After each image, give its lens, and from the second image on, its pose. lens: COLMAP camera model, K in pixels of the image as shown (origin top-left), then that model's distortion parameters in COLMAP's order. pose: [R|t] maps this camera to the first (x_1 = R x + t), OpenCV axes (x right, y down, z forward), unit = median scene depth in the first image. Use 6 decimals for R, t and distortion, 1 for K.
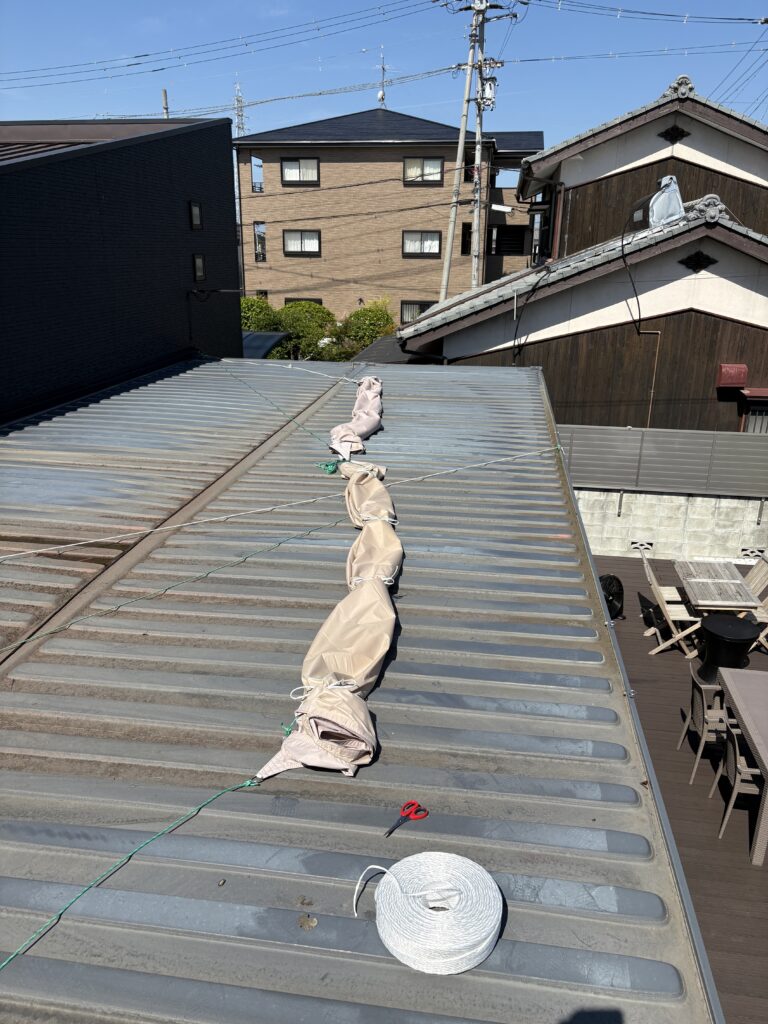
lens RADIAL K [[775.8, 0, 394.4], [0, 775.8, 515.1], [0, 0, 1]] dist [0.013175, -0.000654]
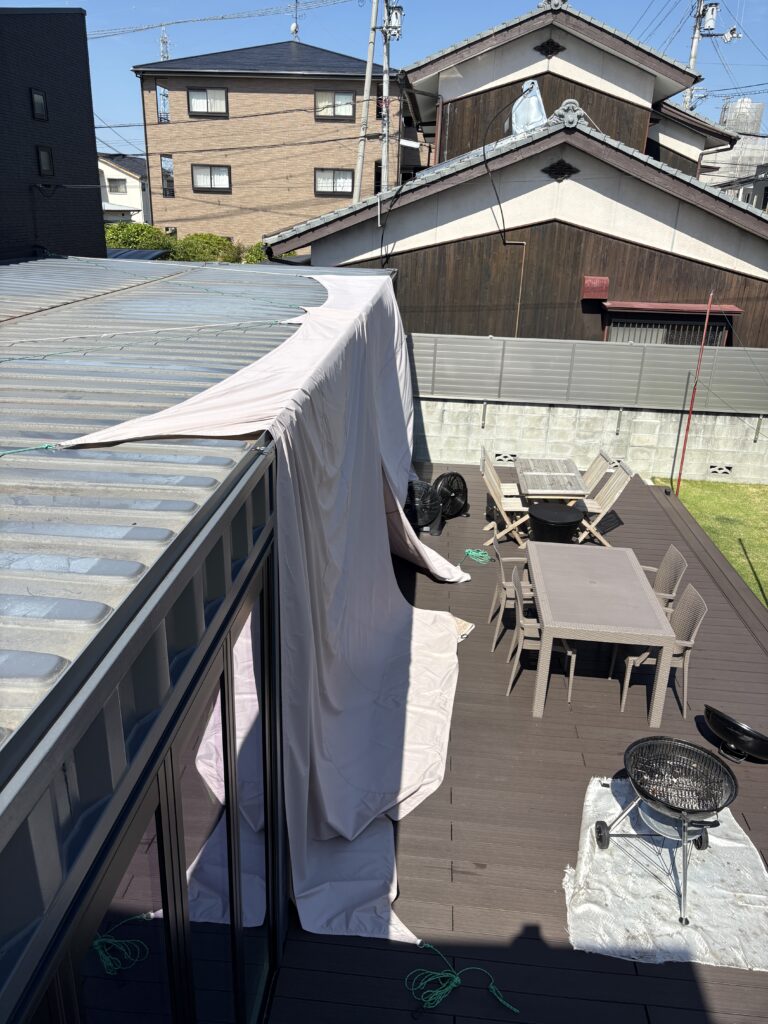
lens RADIAL K [[775.8, 0, 385.3], [0, 775.8, 502.1], [0, 0, 1]] dist [0.013175, -0.000654]
pose [[0.997718, -0.002220, 0.067481, 0.094964], [-0.000108, 0.999406, 0.034472, 0.063218], [-0.067517, -0.034401, 0.997125, 0.005681]]
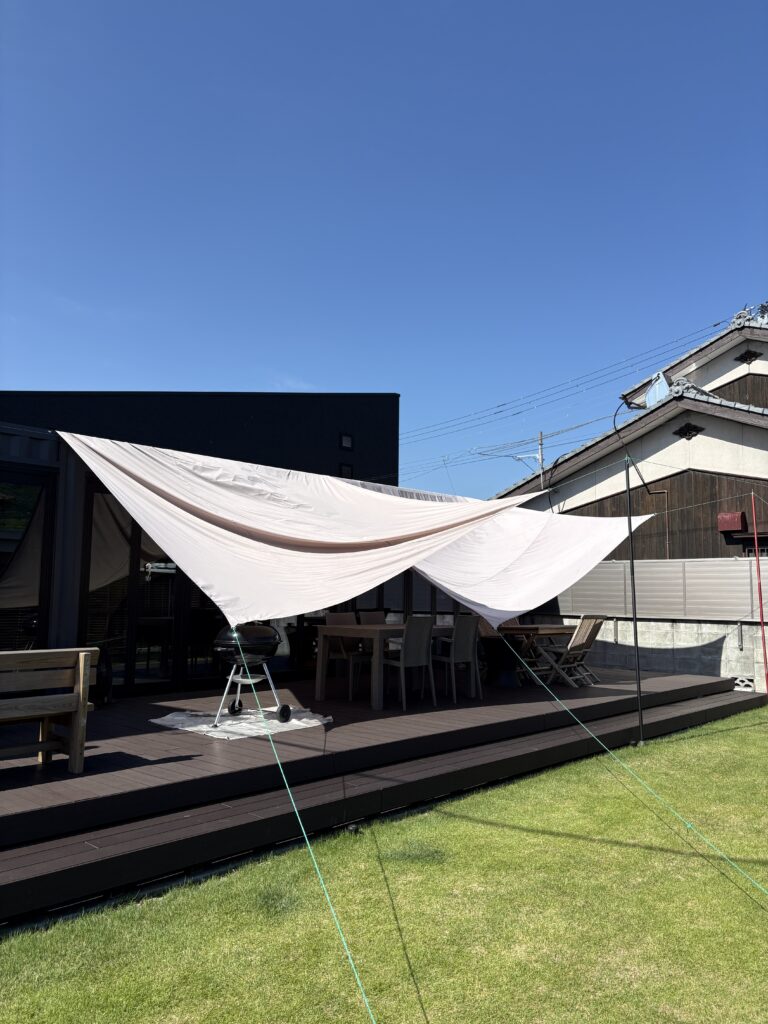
lens RADIAL K [[775.8, 0, 381.1], [0, 775.8, 508.8], [0, 0, 1]] dist [0.013175, -0.000654]
pose [[0.808648, -0.066276, -0.584548, 0.675185], [-0.197565, 0.905333, -0.375953, 0.308608], [0.554127, 0.419500, 0.719002, -0.056390]]
